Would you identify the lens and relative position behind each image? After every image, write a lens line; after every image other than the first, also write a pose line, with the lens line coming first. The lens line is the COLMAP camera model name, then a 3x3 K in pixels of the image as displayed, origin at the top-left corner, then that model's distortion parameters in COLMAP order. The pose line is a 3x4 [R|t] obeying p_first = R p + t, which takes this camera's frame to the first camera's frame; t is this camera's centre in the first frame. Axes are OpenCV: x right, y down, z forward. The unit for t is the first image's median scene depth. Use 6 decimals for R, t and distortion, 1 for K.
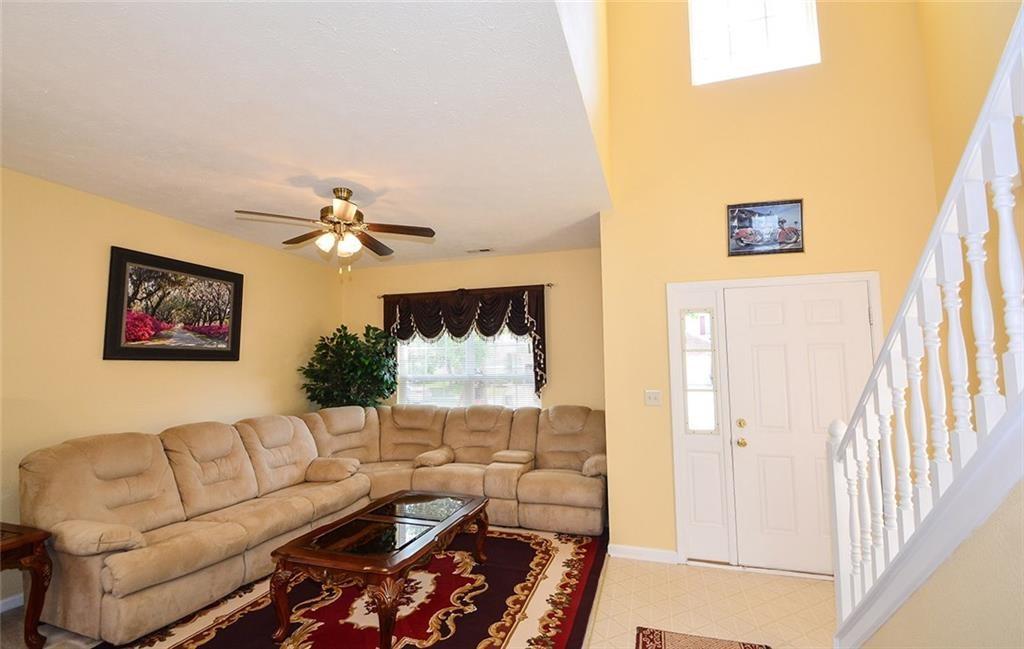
lens RADIAL K [[462.5, 0, 507.1], [0, 462.5, 324.0], [0, 0, 1]] dist [0.034549, 0.000202]
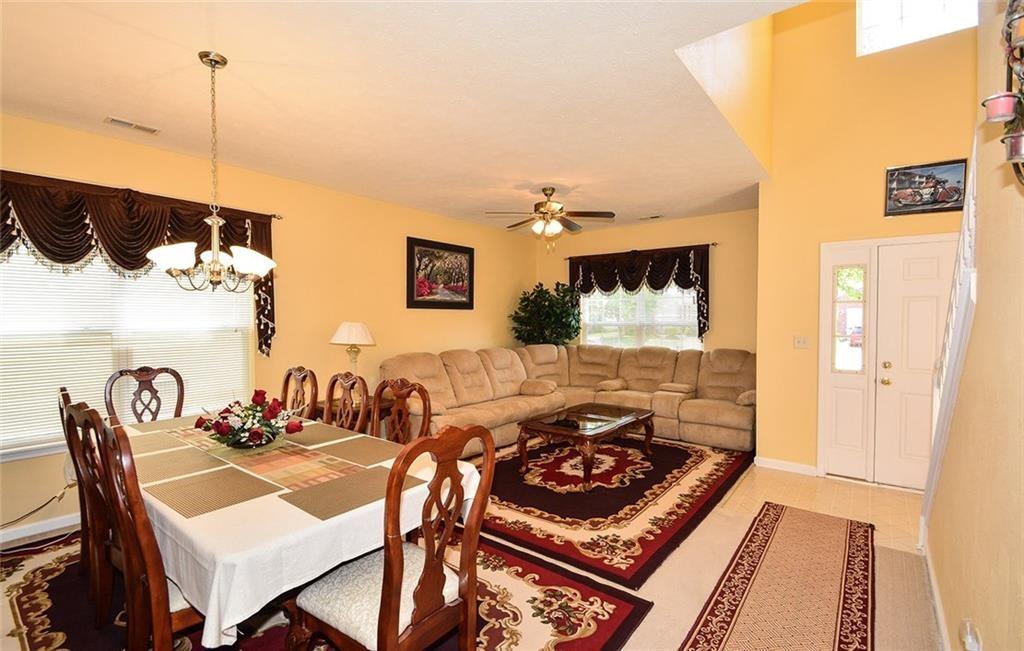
lens RADIAL K [[465.8, 0, 502.8], [0, 465.8, 330.2], [0, 0, 1]] dist [-0.004379, -0.002354]
pose [[0.933510, 0.018971, -0.358048, 0.026834], [0.023948, 0.993070, 0.115057, -0.024554], [0.357750, -0.115982, 0.926587, -0.360064]]
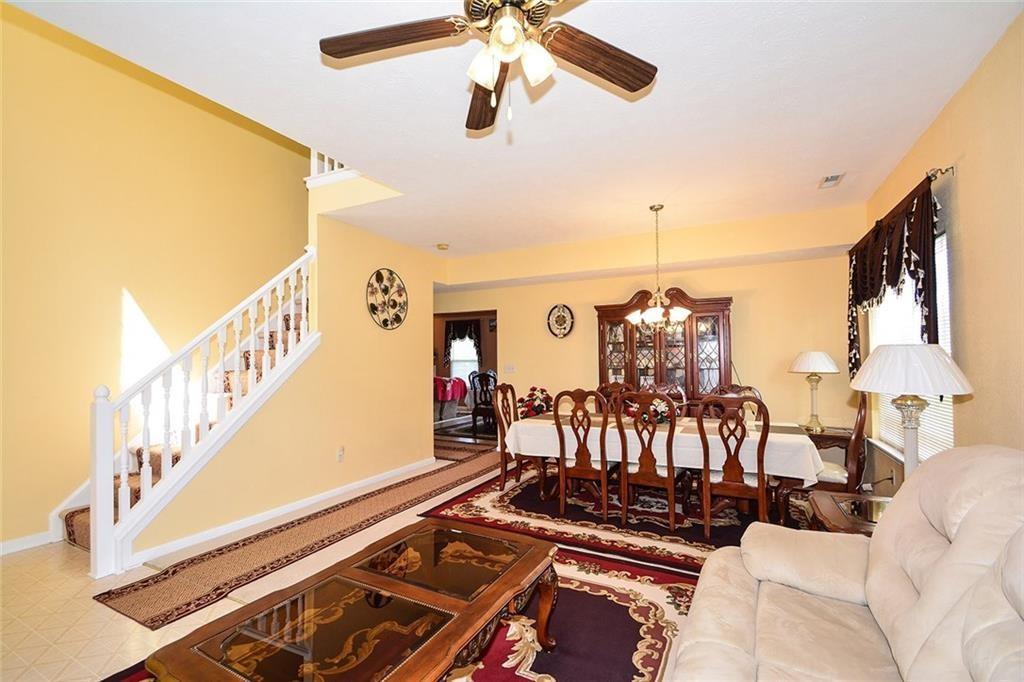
lens RADIAL K [[463.8, 0, 509.4], [0, 463.8, 344.1], [0, 0, 1]] dist [0.002566, -0.000204]
pose [[-0.148352, -0.027380, -0.988556, 0.988570], [0.075978, 0.996347, -0.038998, 0.101864], [0.986012, -0.080894, -0.145730, 0.681478]]
